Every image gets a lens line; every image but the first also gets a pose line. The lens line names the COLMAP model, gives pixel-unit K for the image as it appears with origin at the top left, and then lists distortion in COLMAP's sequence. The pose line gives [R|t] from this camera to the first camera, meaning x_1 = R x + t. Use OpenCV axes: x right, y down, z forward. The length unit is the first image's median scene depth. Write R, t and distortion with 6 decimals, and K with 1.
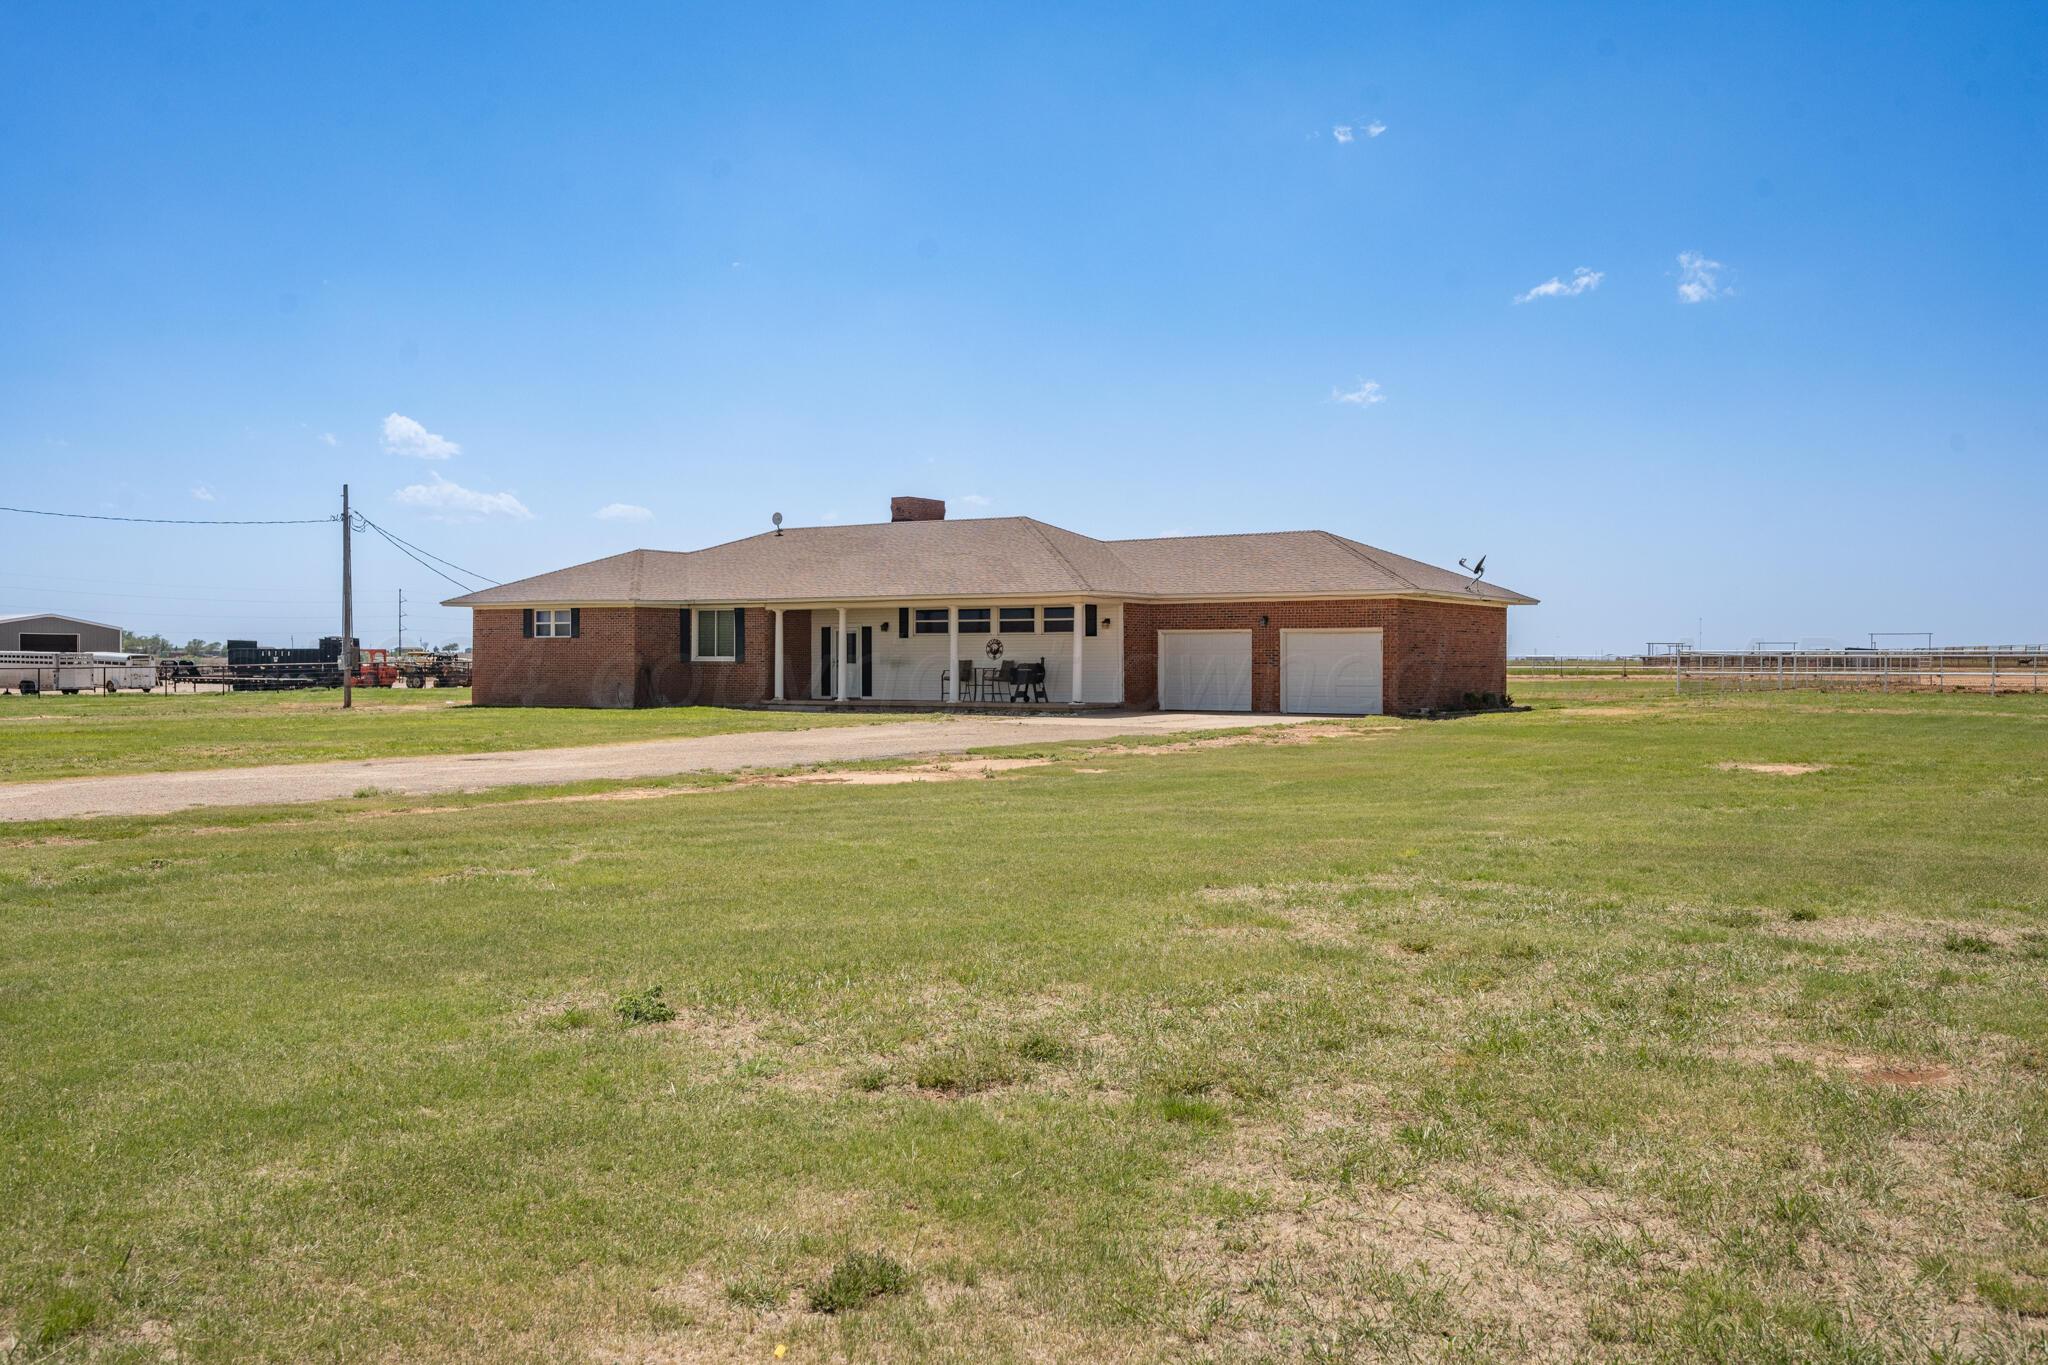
lens RADIAL K [[1849.3, 0, 1022.1], [0, 1849.3, 678.5], [0, 0, 1]] dist [-0.002922, 0.000950]
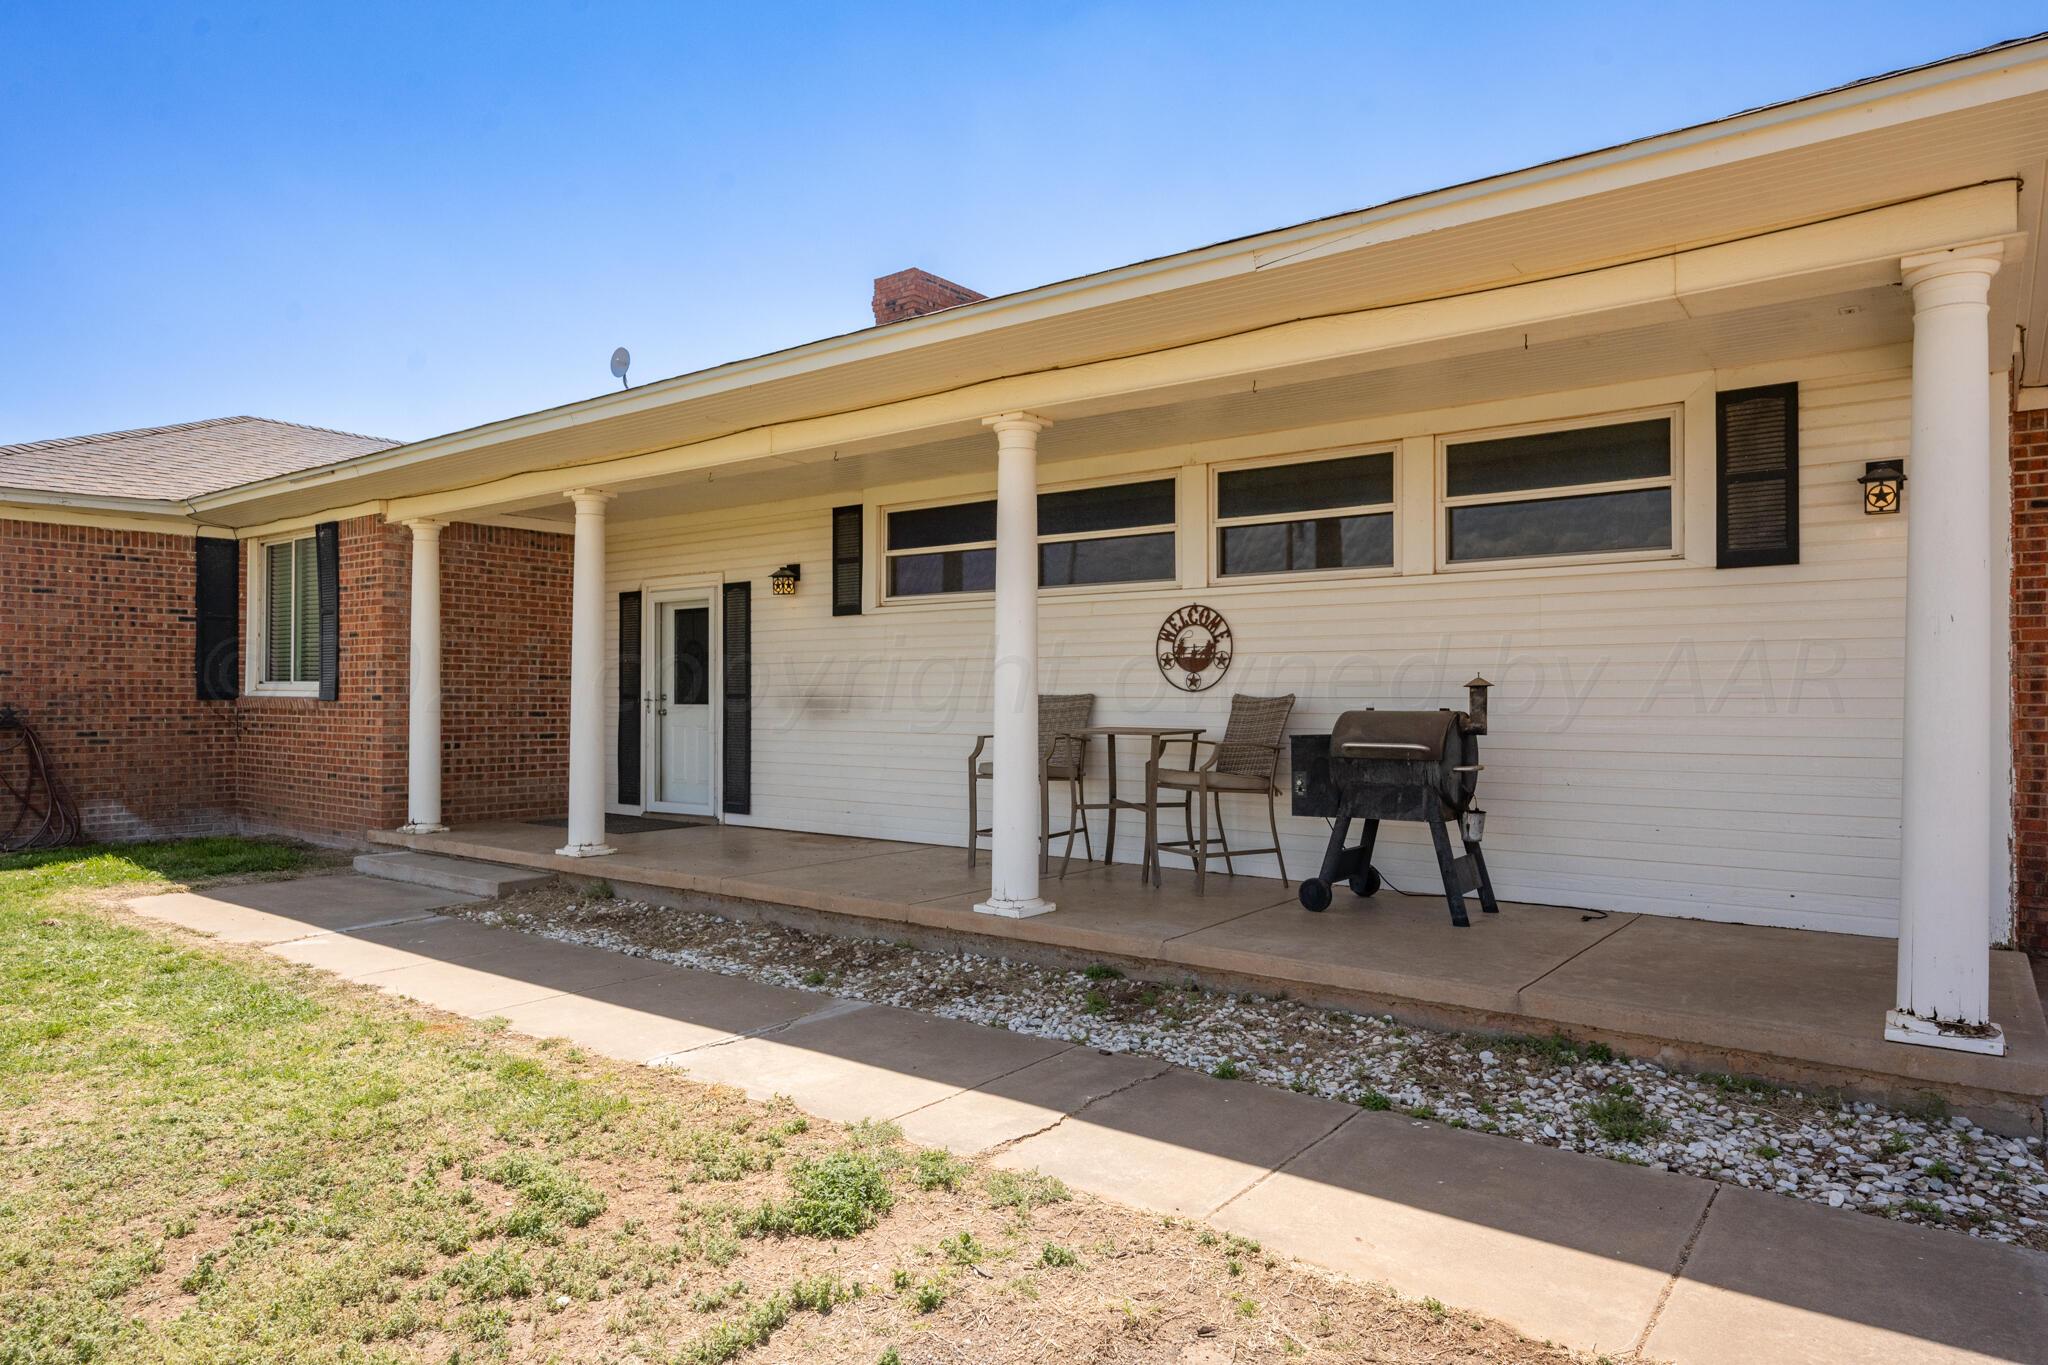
lens RADIAL K [[1241.9, 0, 1016.5], [0, 1241.9, 691.1], [0, 0, 1]] dist [-0.003409, -0.000584]
pose [[0.998048, 0.000958, -0.062448, -0.026645], [-0.001772, 0.999914, -0.012995, -0.008082], [0.062430, 0.013080, 0.997964, 0.817728]]
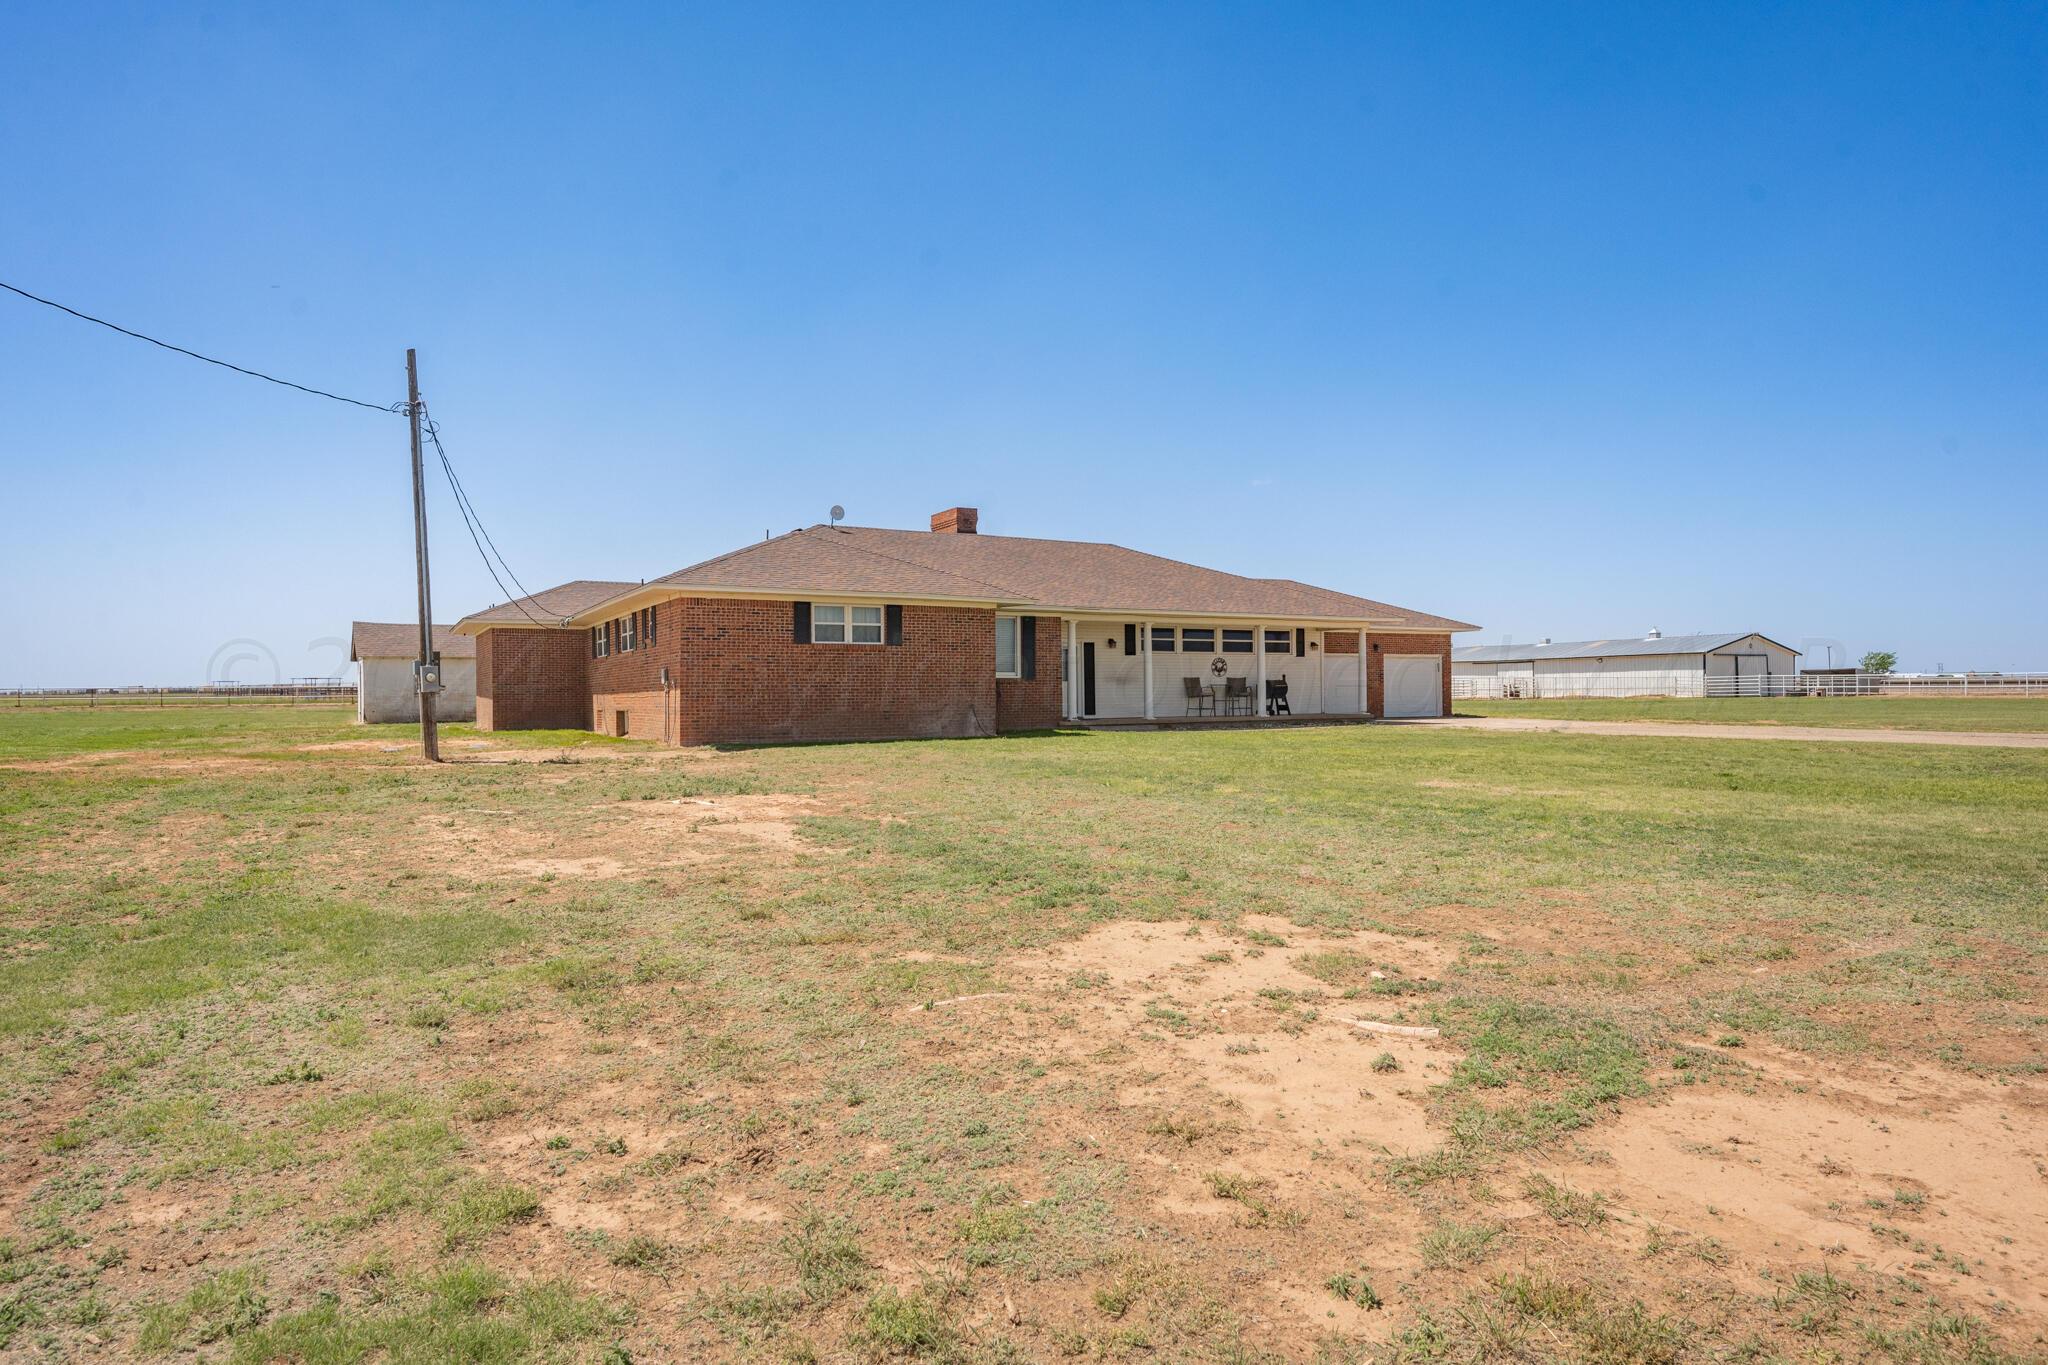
lens RADIAL K [[1194.6, 0, 1018.1], [0, 1194.6, 682.9], [0, 0, 1]] dist [-0.003467, -0.000144]
pose [[0.454603, 0.001404, 0.890693, -0.665113], [0.014193, 0.999860, -0.008820, -0.002209], [-0.890581, 0.016651, 0.454519, 0.766135]]
